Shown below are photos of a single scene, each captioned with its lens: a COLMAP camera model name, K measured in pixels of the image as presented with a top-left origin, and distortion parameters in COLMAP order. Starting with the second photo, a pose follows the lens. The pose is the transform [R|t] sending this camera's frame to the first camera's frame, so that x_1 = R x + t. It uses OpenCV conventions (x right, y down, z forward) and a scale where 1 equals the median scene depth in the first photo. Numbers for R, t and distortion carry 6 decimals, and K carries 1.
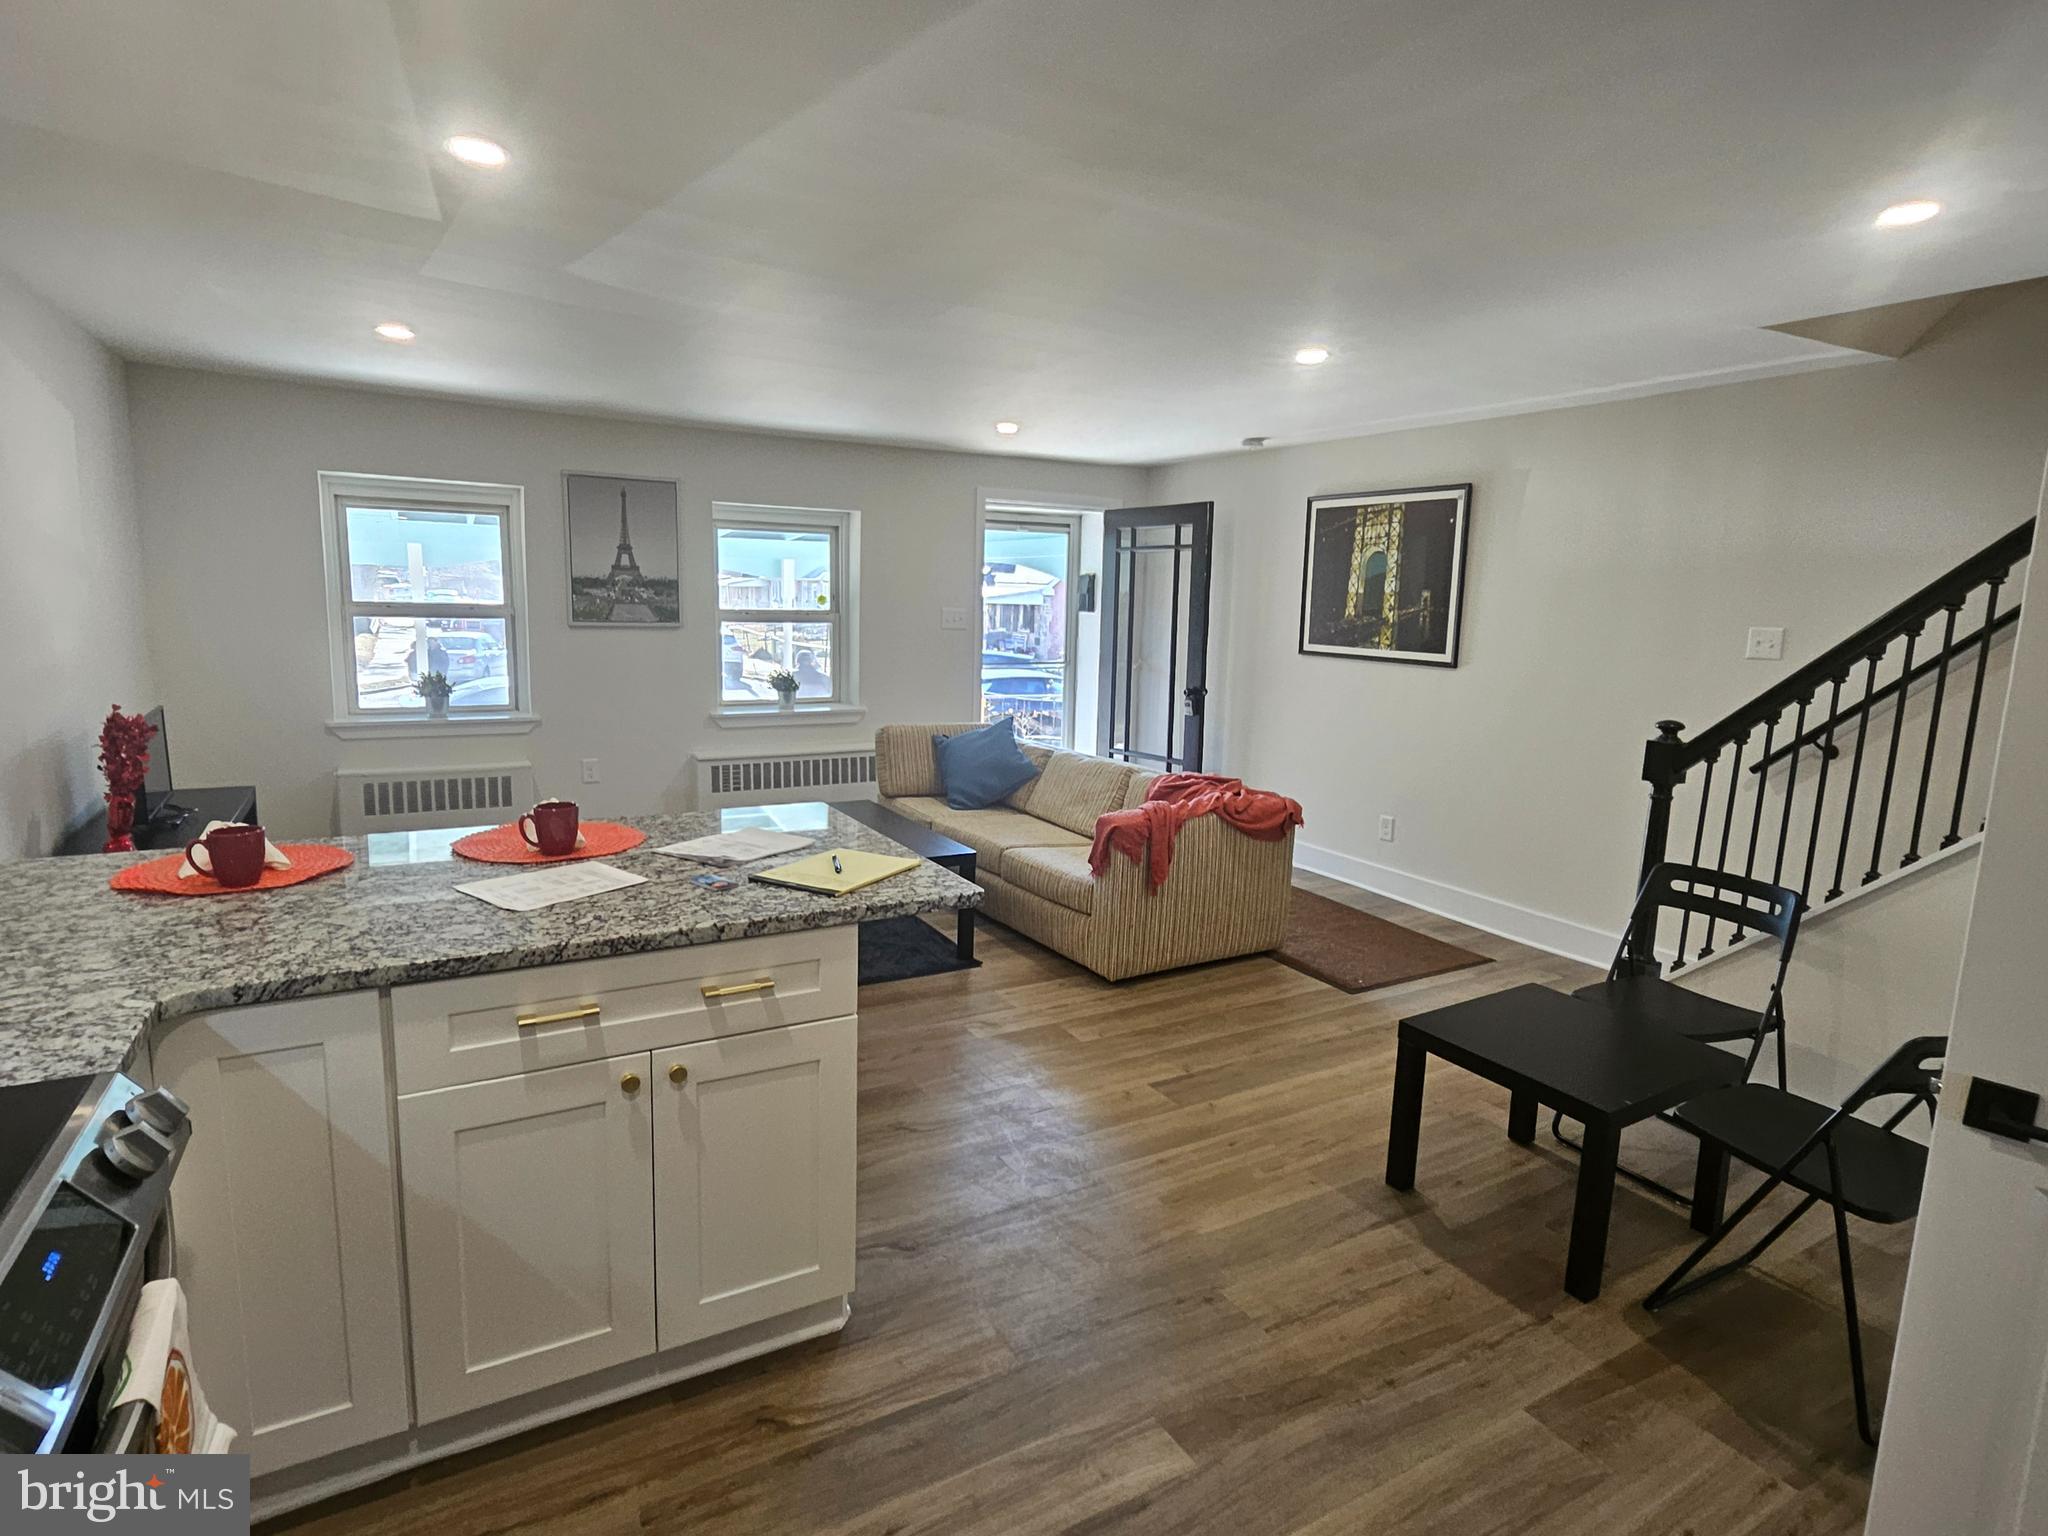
lens RADIAL K [[1067.1, 0, 1012.8], [0, 1067.1, 764.5], [0, 0, 1]] dist [0.003272, -0.003443]
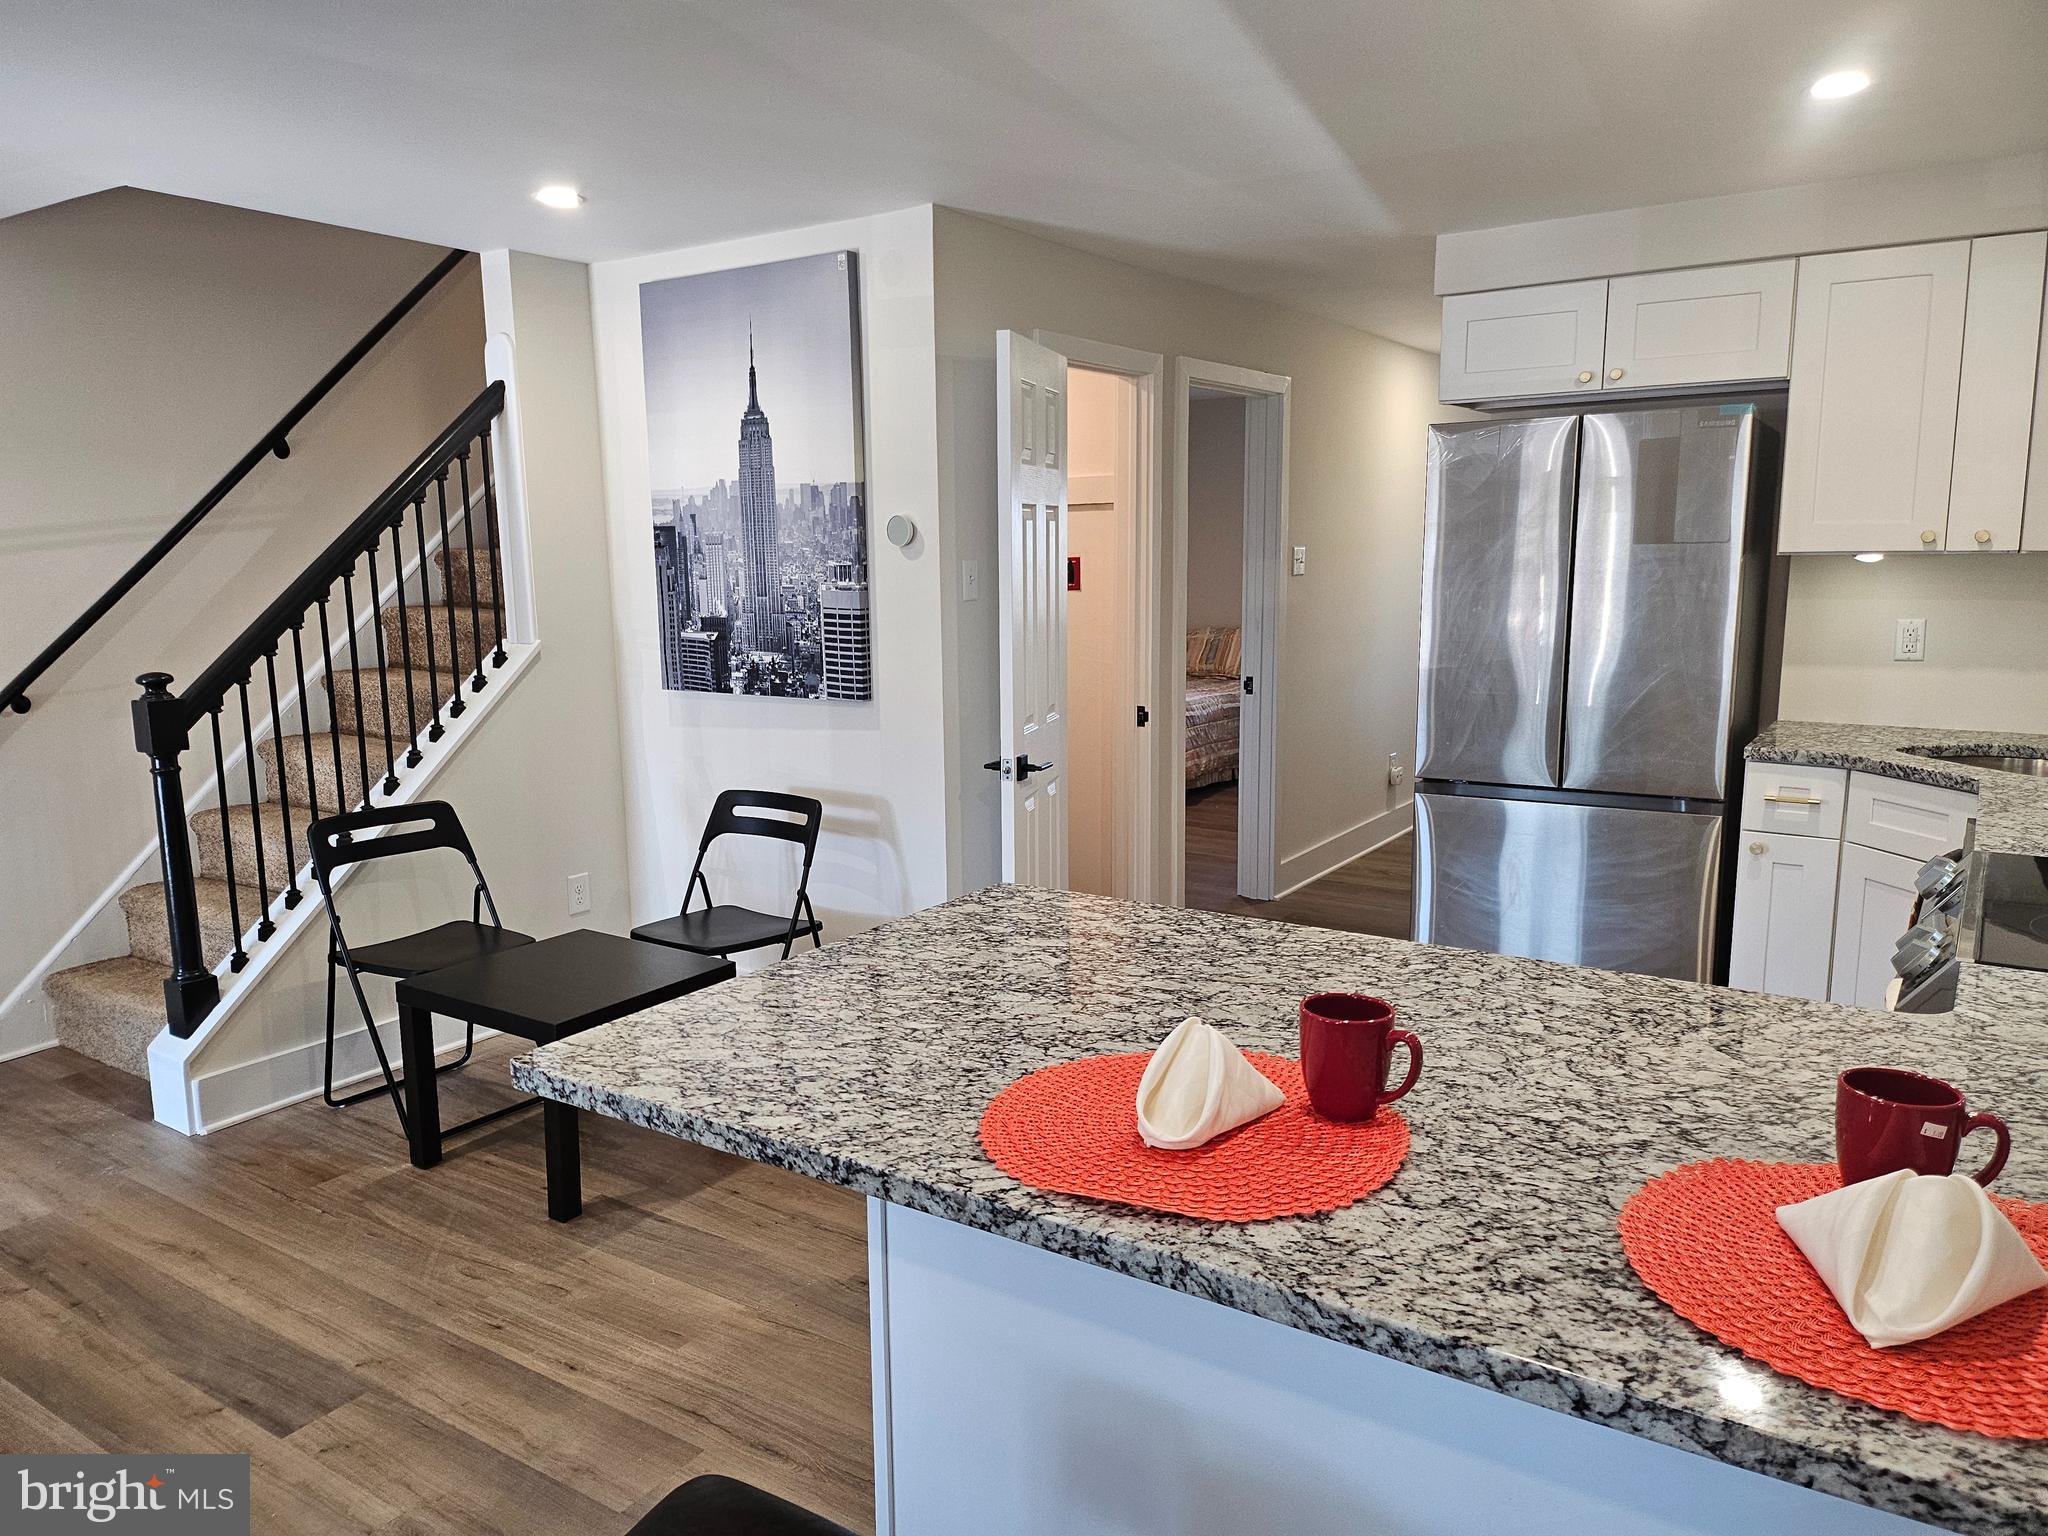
lens RADIAL K [[1430.2, 0, 1007.8], [0, 1430.2, 779.4], [0, 0, 1]] dist [0.073428, -0.078941]
pose [[-0.446757, -0.168852, 0.878577, -0.401632], [0.139681, 0.956821, 0.254917, -0.098050], [-0.883684, 0.236607, -0.403881, 0.577686]]
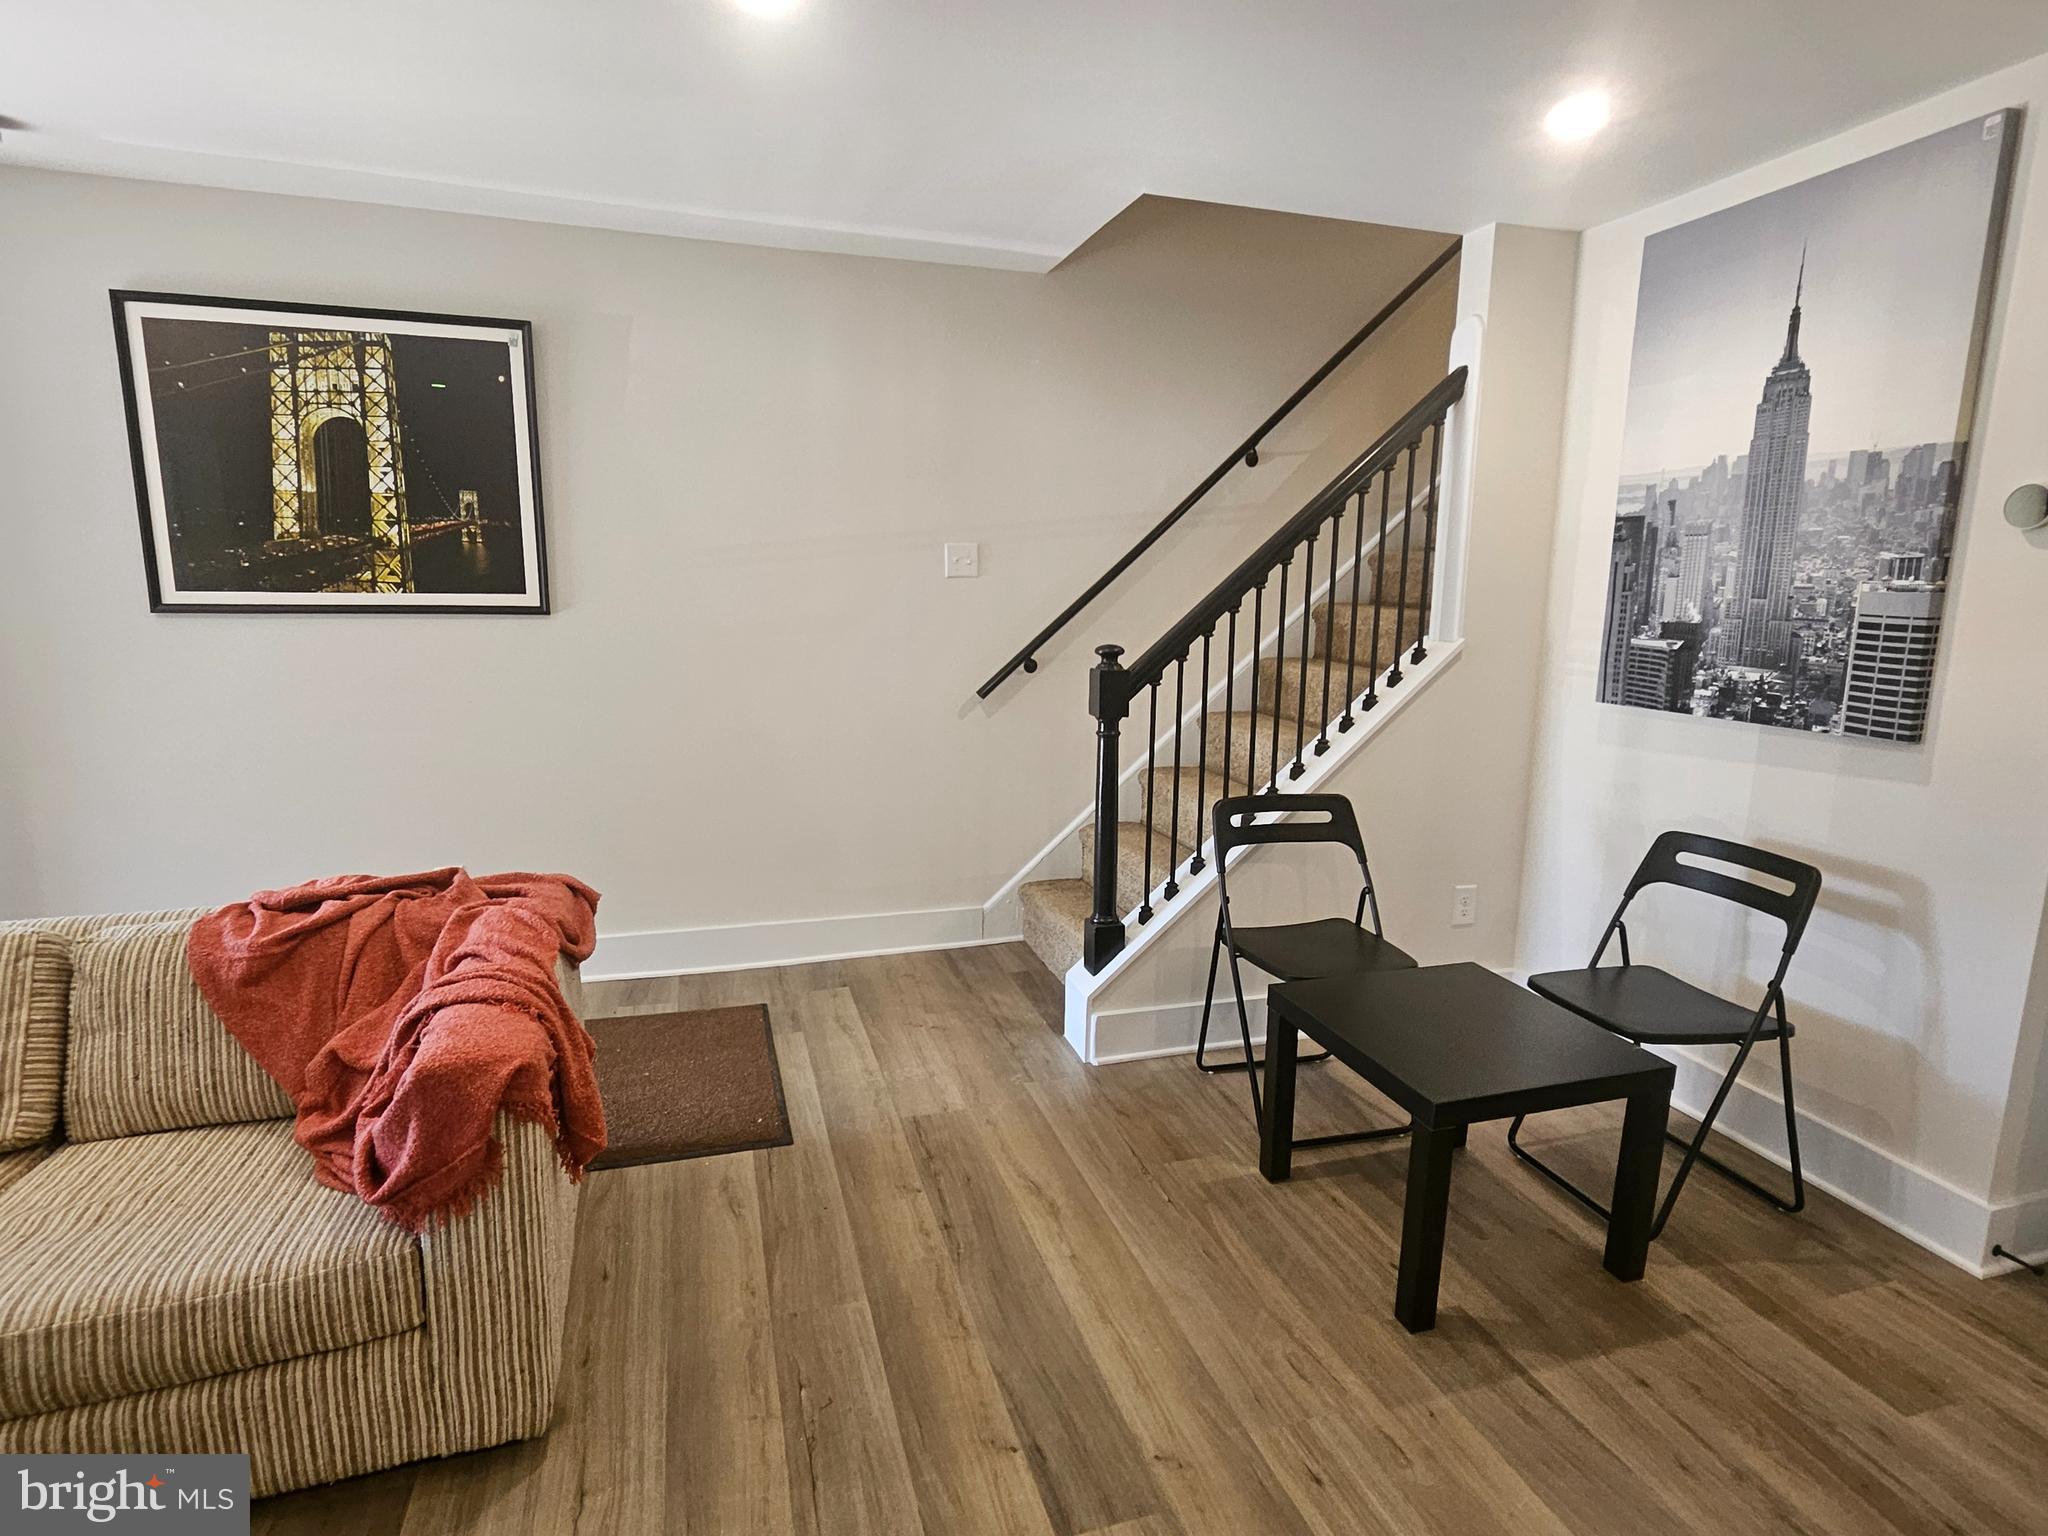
lens RADIAL K [[1067.1, 0, 1019.3], [0, 1067.1, 765.2], [0, 0, 1]] dist [0.003272, -0.003443]
pose [[0.217842, -0.194856, 0.956335, -0.160425], [0.145782, 0.975371, 0.165527, -0.064991], [-0.965035, 0.103358, 0.240883, 0.562976]]
